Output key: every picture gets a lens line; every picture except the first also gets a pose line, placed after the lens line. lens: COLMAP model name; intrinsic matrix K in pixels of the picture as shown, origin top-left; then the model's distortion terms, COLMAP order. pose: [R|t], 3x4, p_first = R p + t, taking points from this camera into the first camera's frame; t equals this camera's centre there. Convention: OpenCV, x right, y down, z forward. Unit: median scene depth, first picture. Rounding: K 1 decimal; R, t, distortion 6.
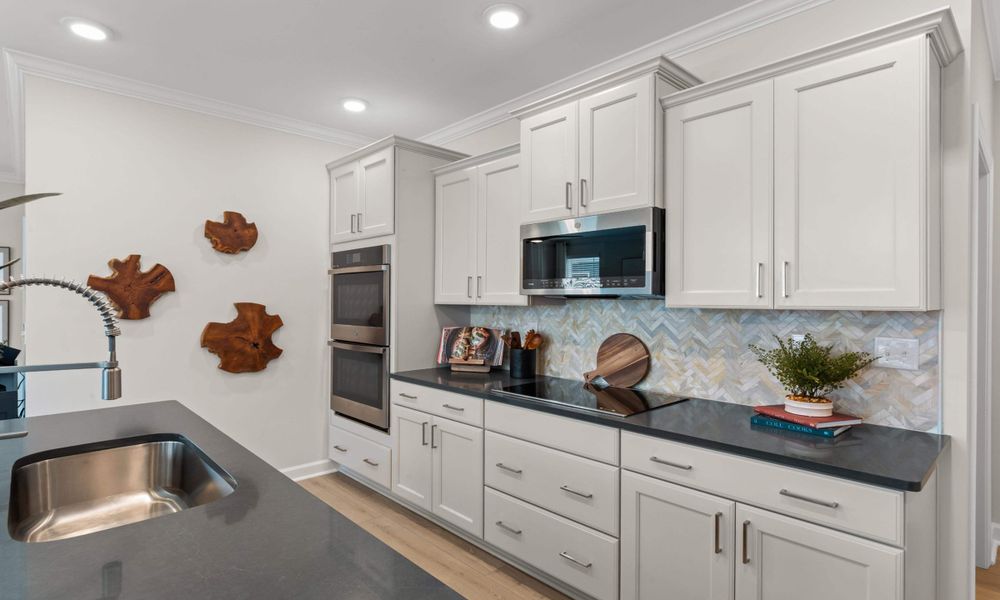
lens RADIAL K [[506.7, 0, 500.0], [0, 506.7, 300.0], [0, 0, 1]] dist [-0.000077, -0.000041]
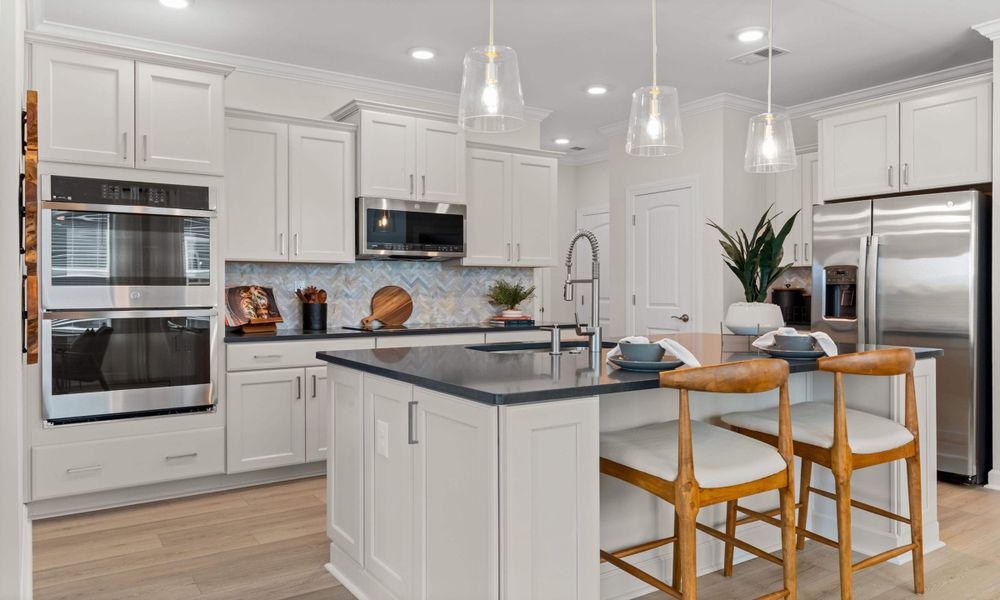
lens RADIAL K [[701.6, 0, 500.0], [0, 701.6, 300.0], [0, 0, 1]] dist [-0.000734, 0.000347]
pose [[0.165875, -0.018610, 0.985971, -1.555509], [0.003333, 0.999827, 0.018311, 0.070140], [-0.986141, 0.000249, 0.165909, 0.399546]]
